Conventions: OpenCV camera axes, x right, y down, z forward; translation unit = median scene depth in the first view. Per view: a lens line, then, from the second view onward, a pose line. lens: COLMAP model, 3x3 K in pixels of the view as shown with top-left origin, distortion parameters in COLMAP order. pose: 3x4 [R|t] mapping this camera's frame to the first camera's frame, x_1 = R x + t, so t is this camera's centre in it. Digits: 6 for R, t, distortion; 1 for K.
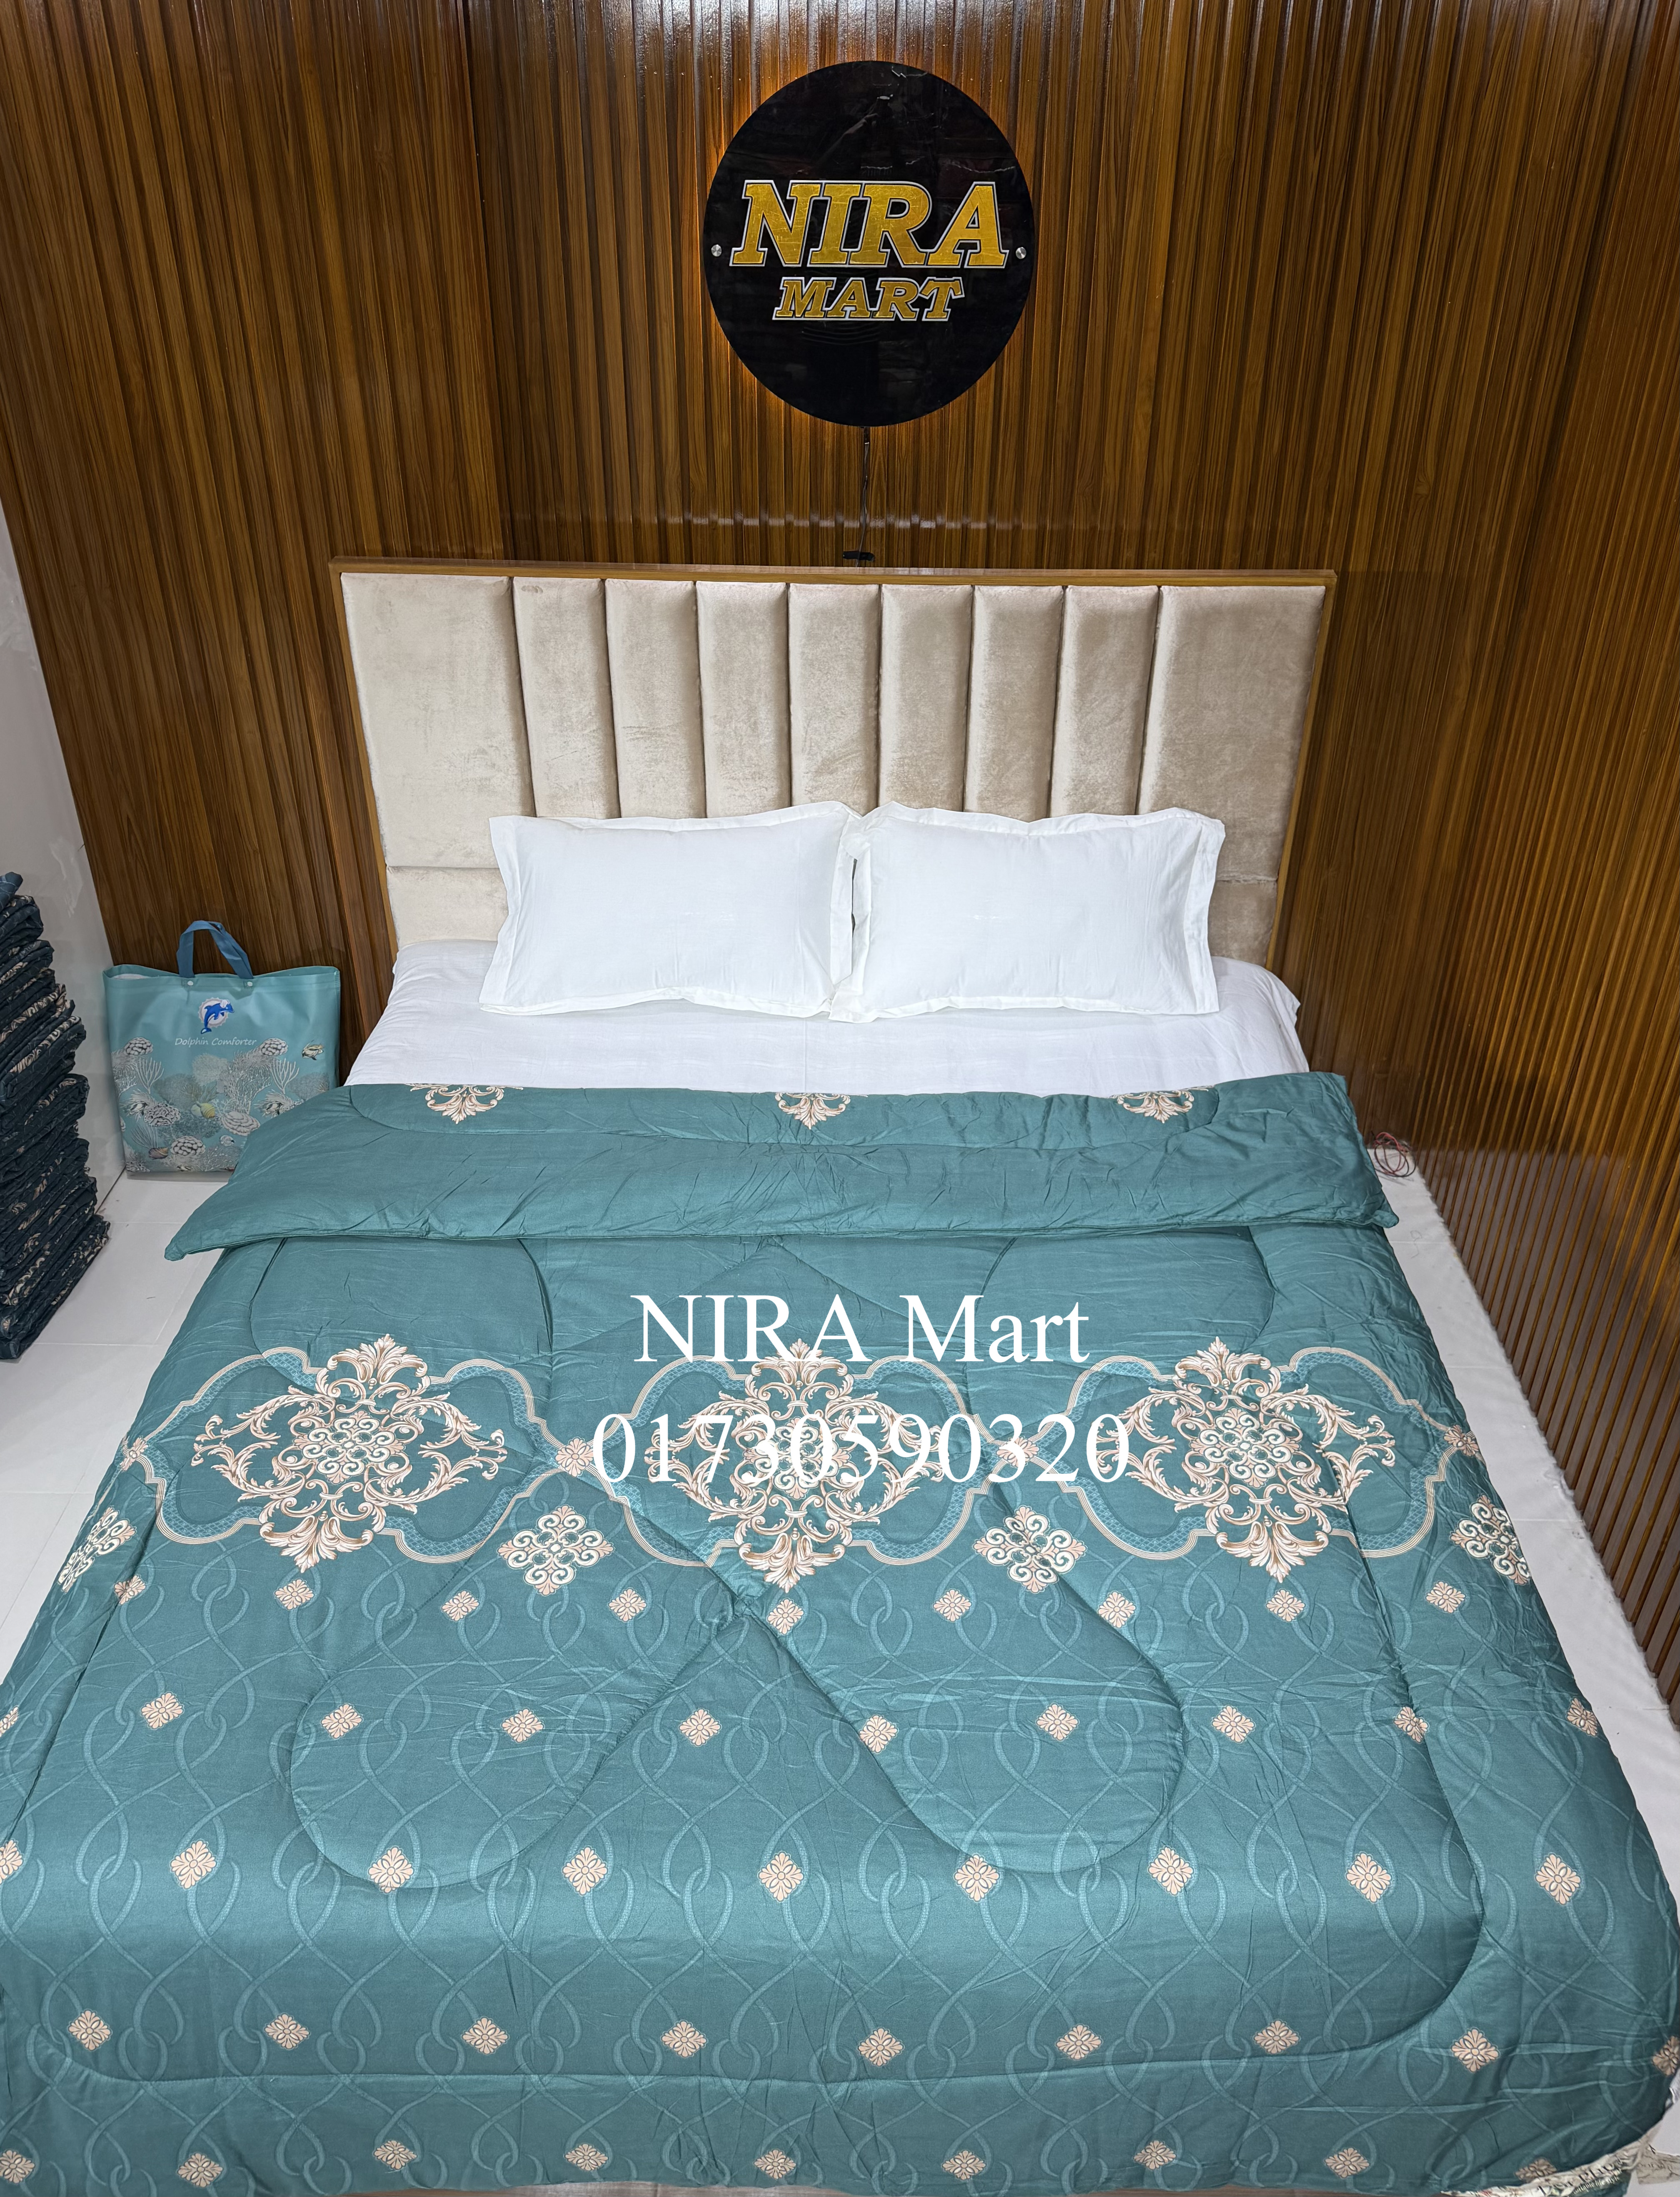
lens RADIAL K [[1642.7, 0, 856.9], [0, 1642.7, 1037.5], [0, 0, 1]] dist [0.049241, -0.076670]
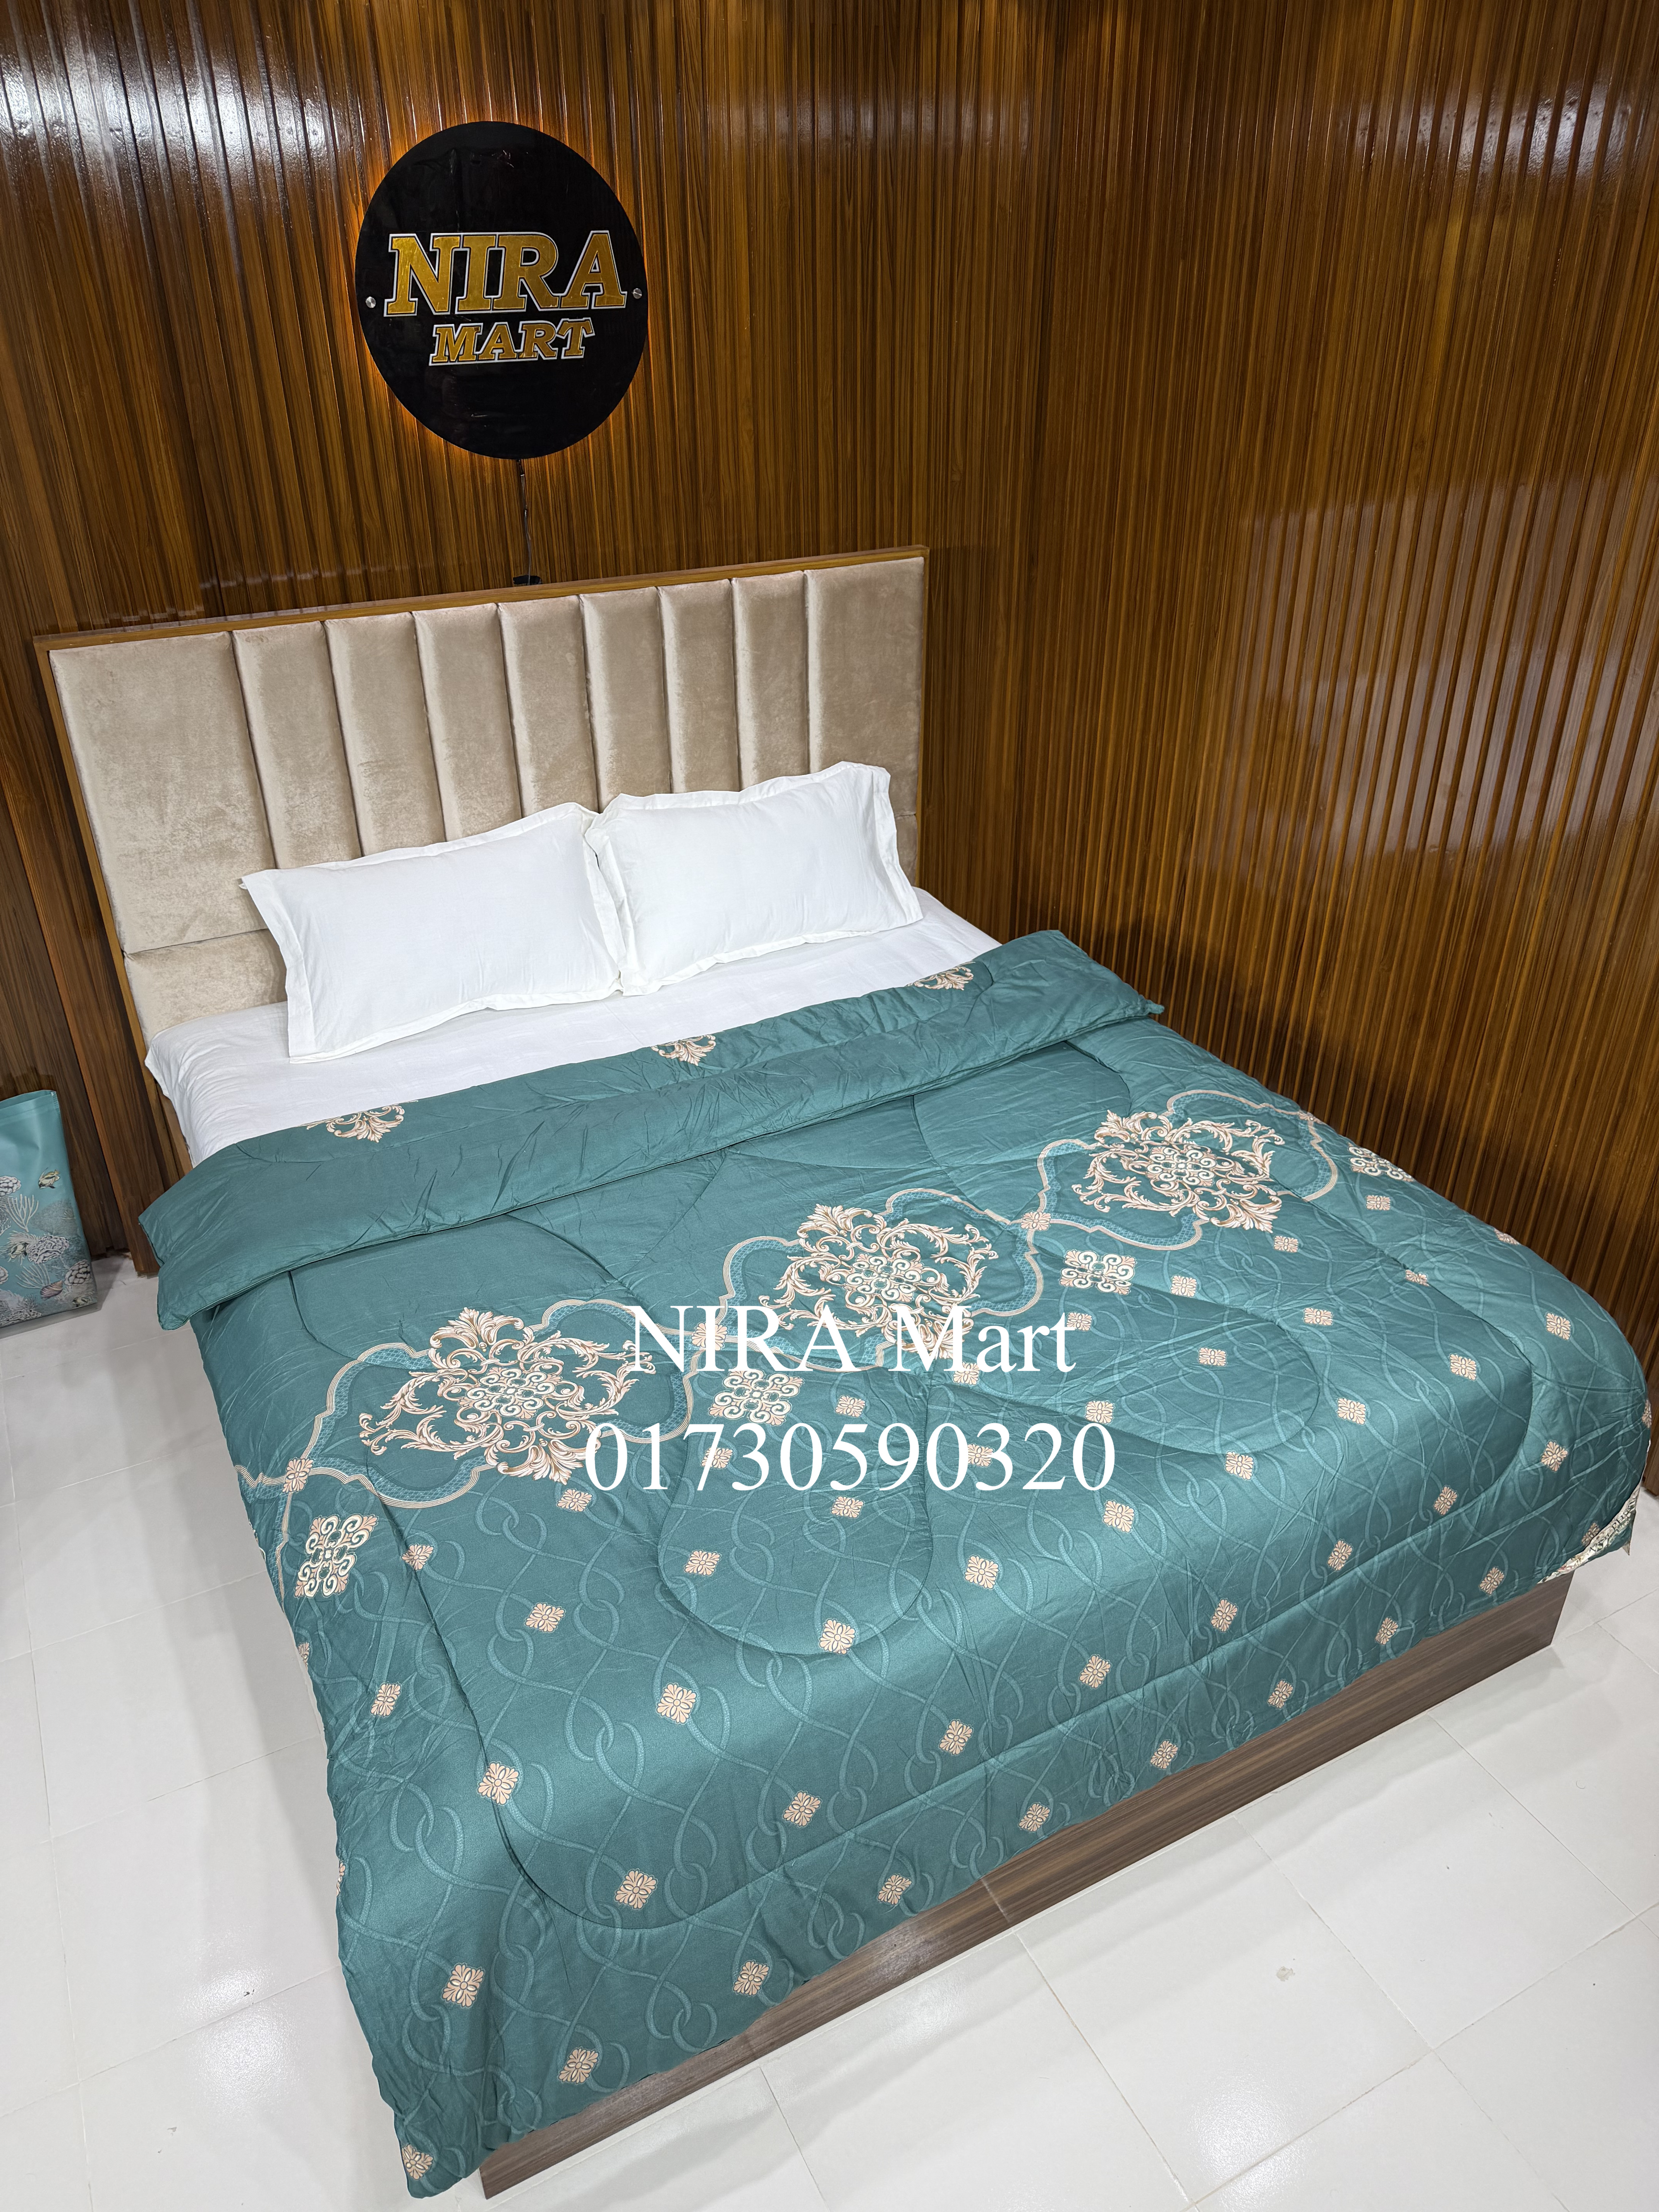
lens RADIAL K [[1536.0, 0, 830.9], [0, 1536.0, 1115.7], [0, 0, 1]] dist [0.032854, -0.053311]
pose [[0.878433, -0.250265, 0.407090, -0.339820], [0.258058, 0.965433, 0.036669, 0.066425], [-0.402195, 0.072842, 0.912652, 0.011754]]
